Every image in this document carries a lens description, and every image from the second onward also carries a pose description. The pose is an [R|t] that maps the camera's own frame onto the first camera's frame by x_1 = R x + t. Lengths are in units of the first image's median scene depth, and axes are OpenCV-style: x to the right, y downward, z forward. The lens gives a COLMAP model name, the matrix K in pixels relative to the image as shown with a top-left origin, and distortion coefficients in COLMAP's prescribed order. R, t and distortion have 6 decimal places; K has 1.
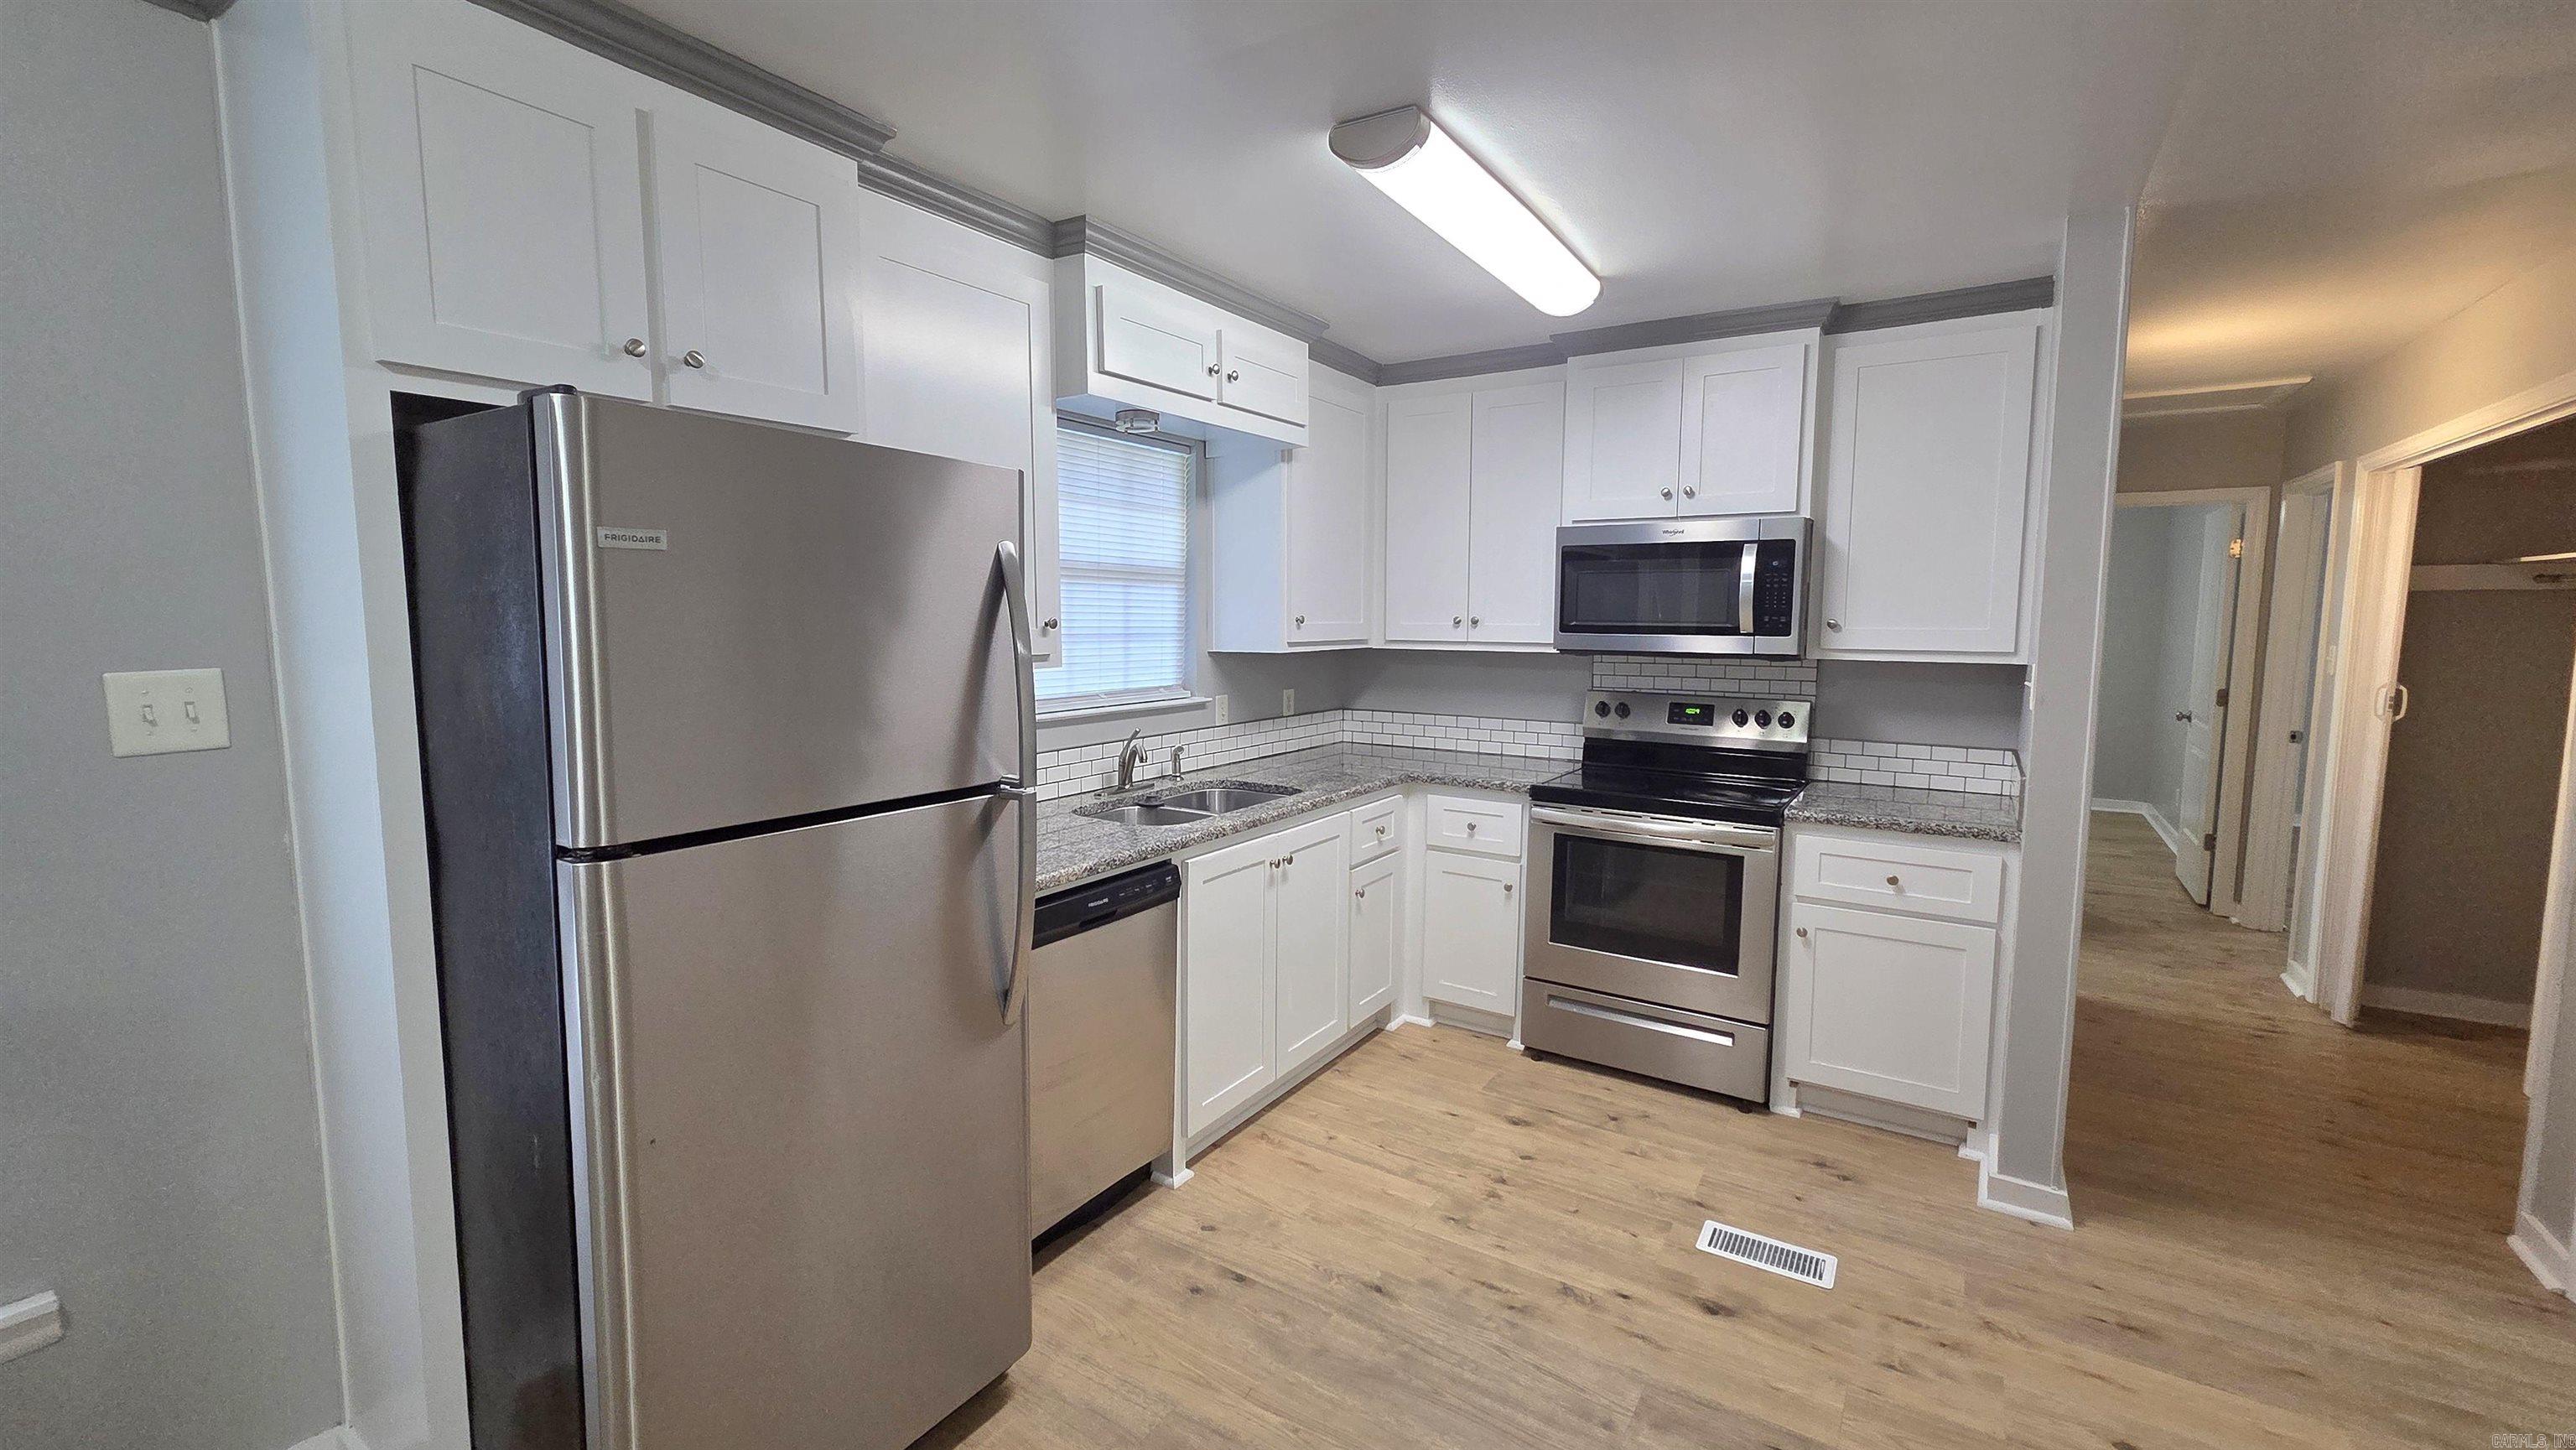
lens RADIAL K [[1055.1, 0, 1285.1], [0, 1055.1, 713.4], [0, 0, 1]] dist [0.002413, -0.000834]
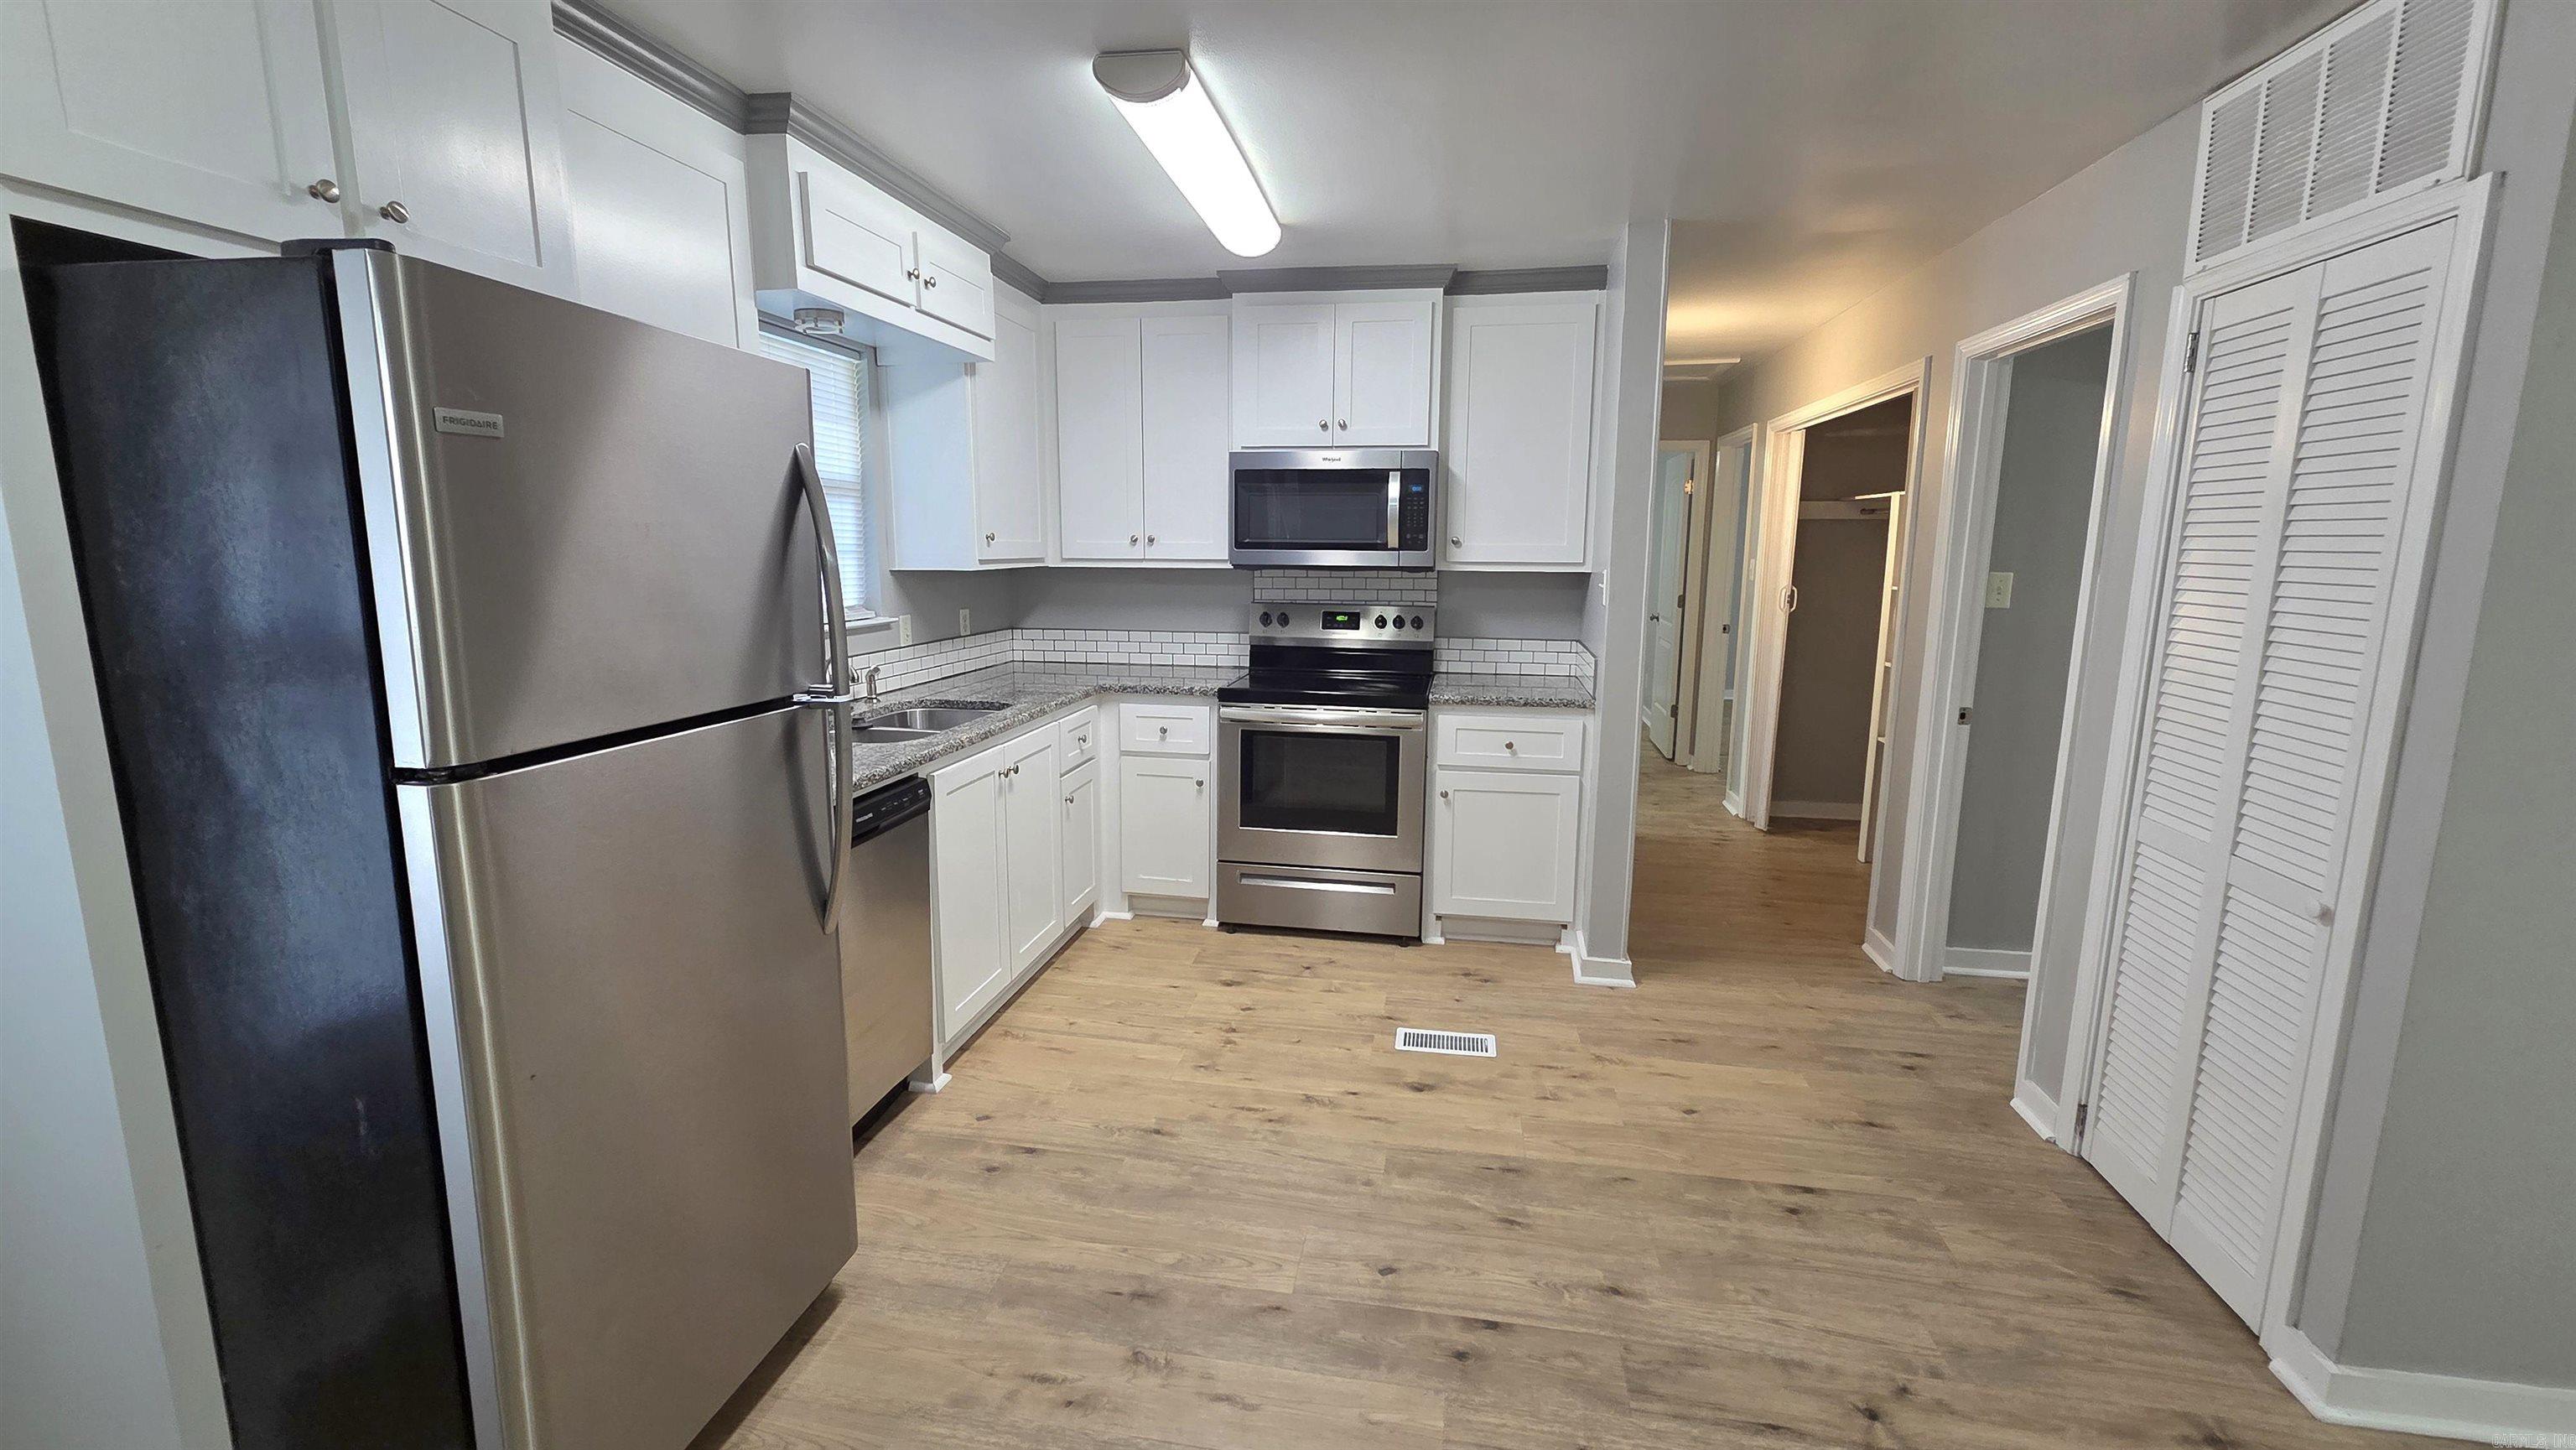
lens RADIAL K [[1055.1, 0, 1286.0], [0, 1055.1, 713.5], [0, 0, 1]] dist [0.002413, -0.000834]
pose [[0.920316, -0.060944, 0.386399, -0.141877], [0.034953, 0.996650, 0.073943, 0.016437], [-0.389611, -0.054545, 0.919363, -0.046965]]
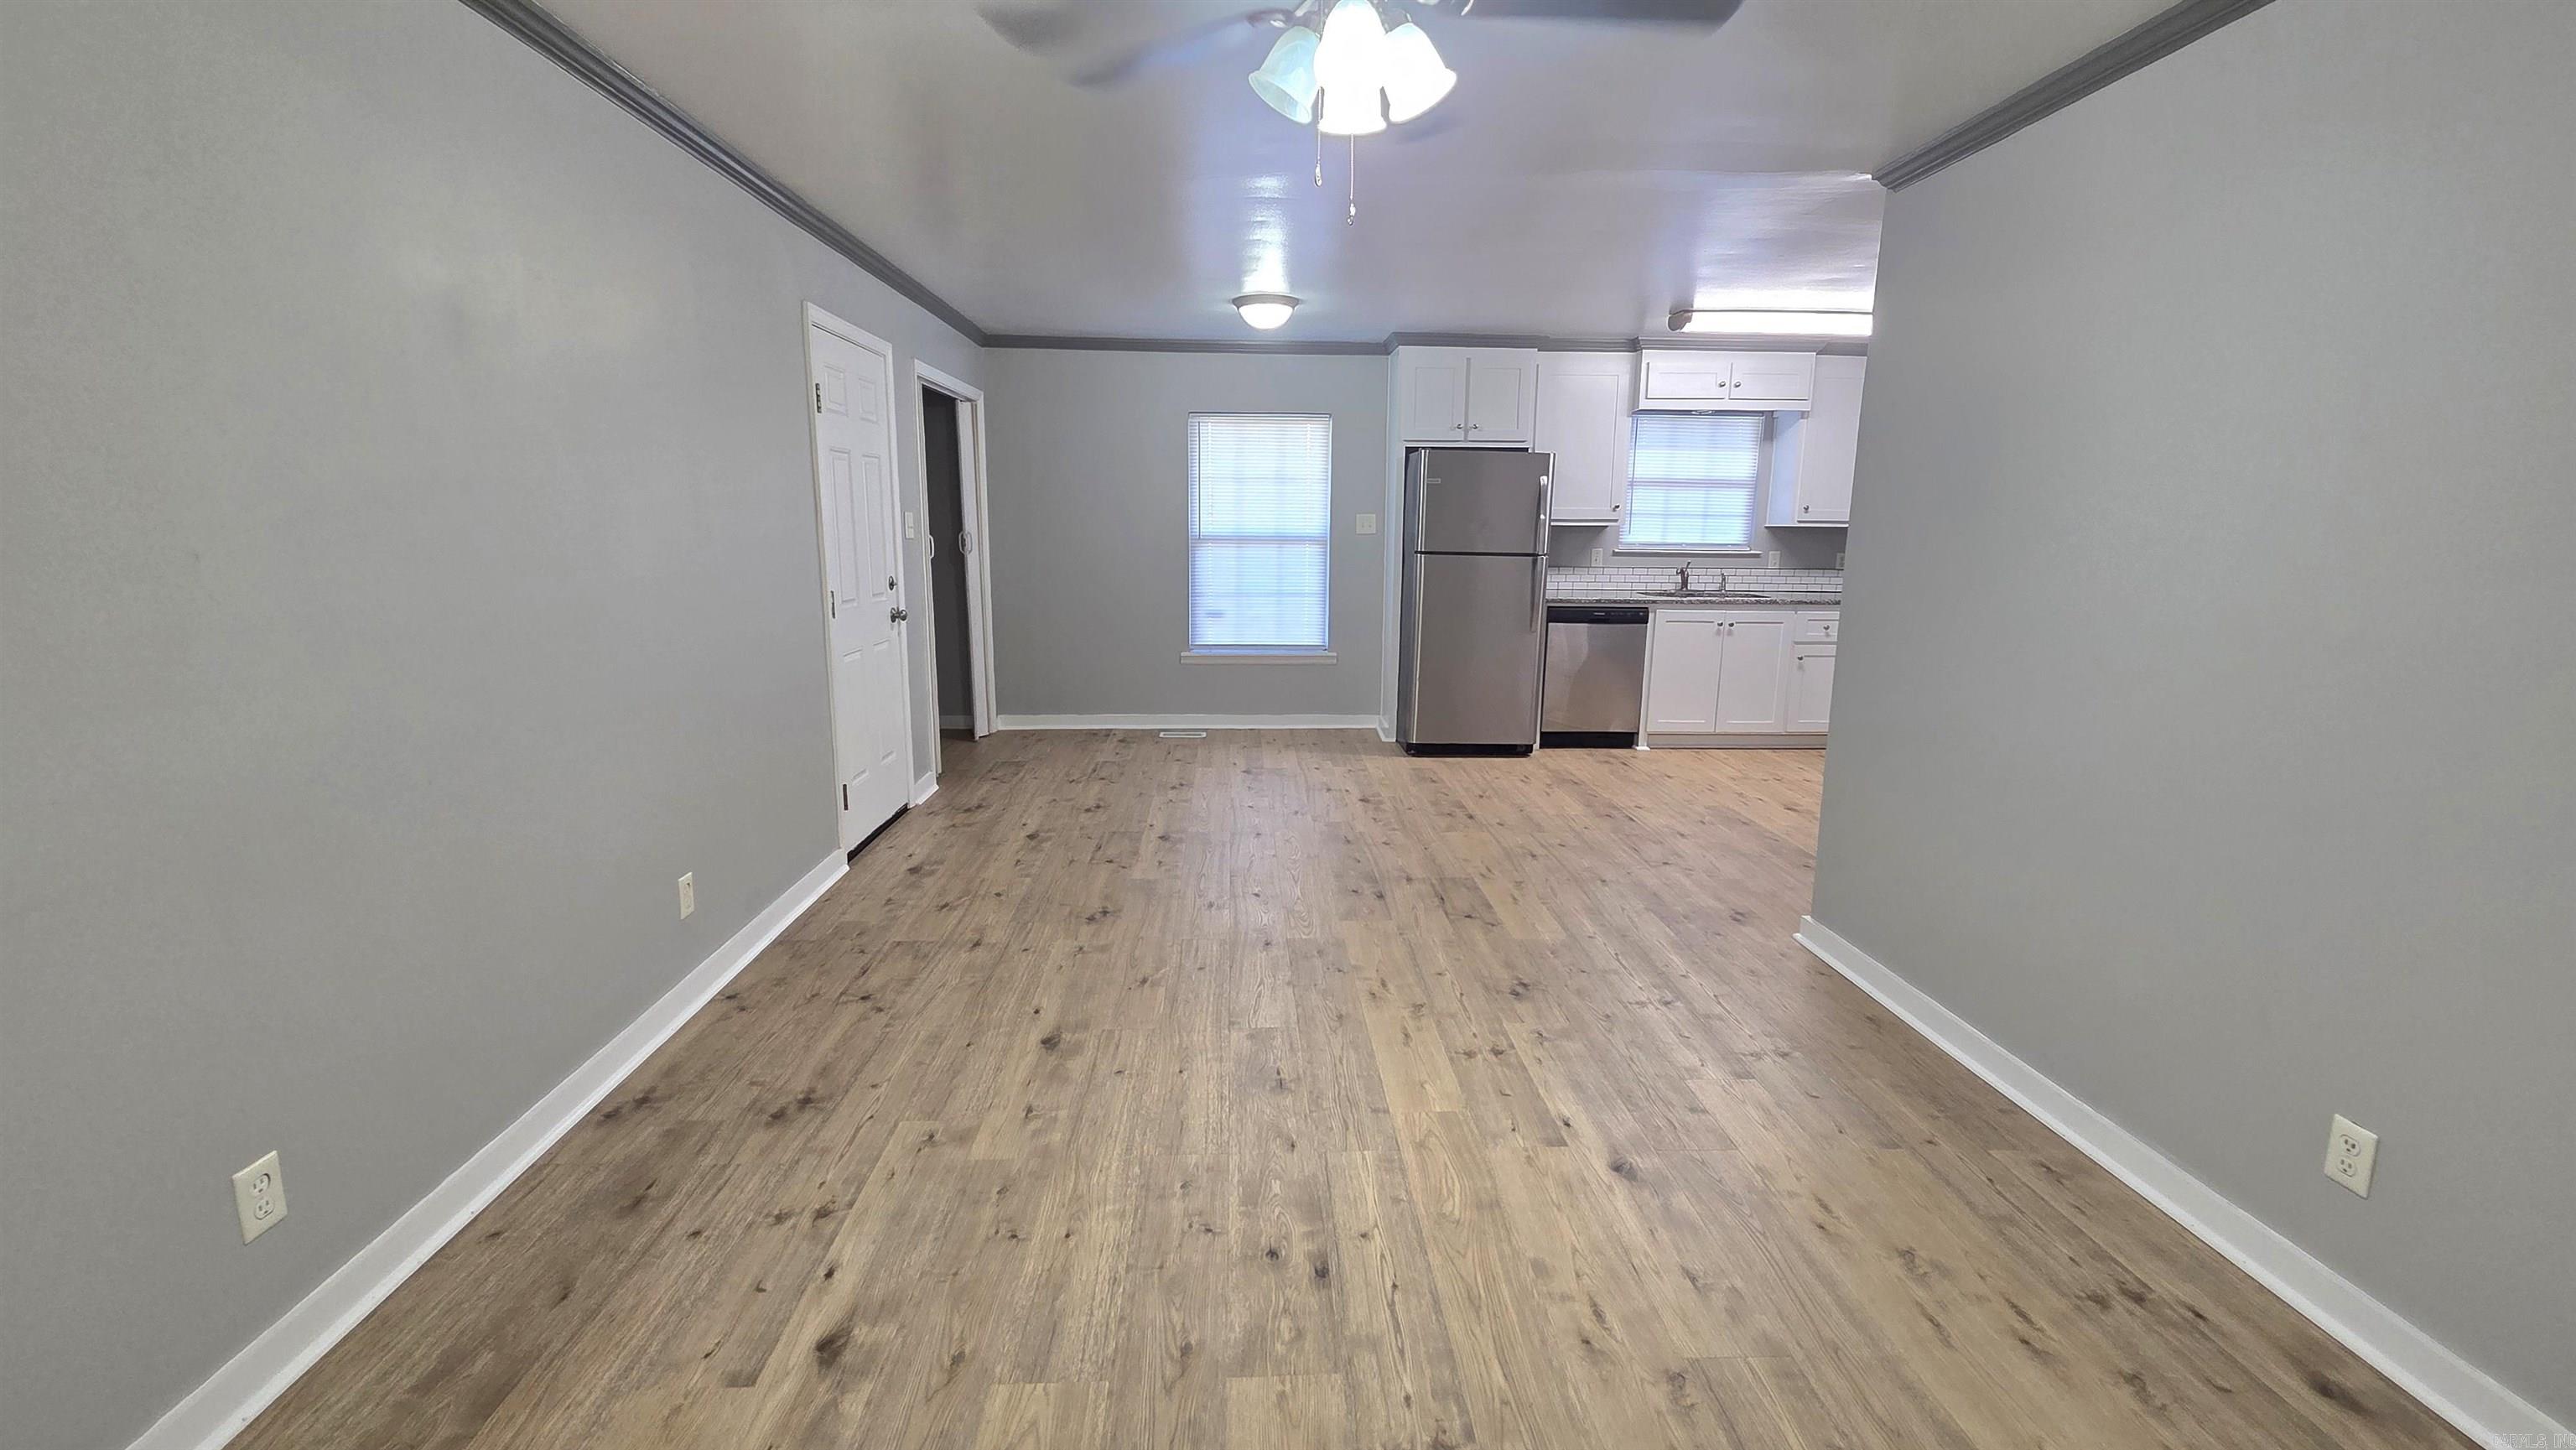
lens RADIAL K [[1055.1, 0, 1287.4], [0, 1055.1, 718.2], [0, 0, 1]] dist [0.002413, -0.000834]
pose [[0.583107, 0.155014, -0.797469, 1.114210], [-0.086584, 0.987894, 0.128719, 0.123760], [0.807768, -0.006009, 0.589469, -0.865906]]
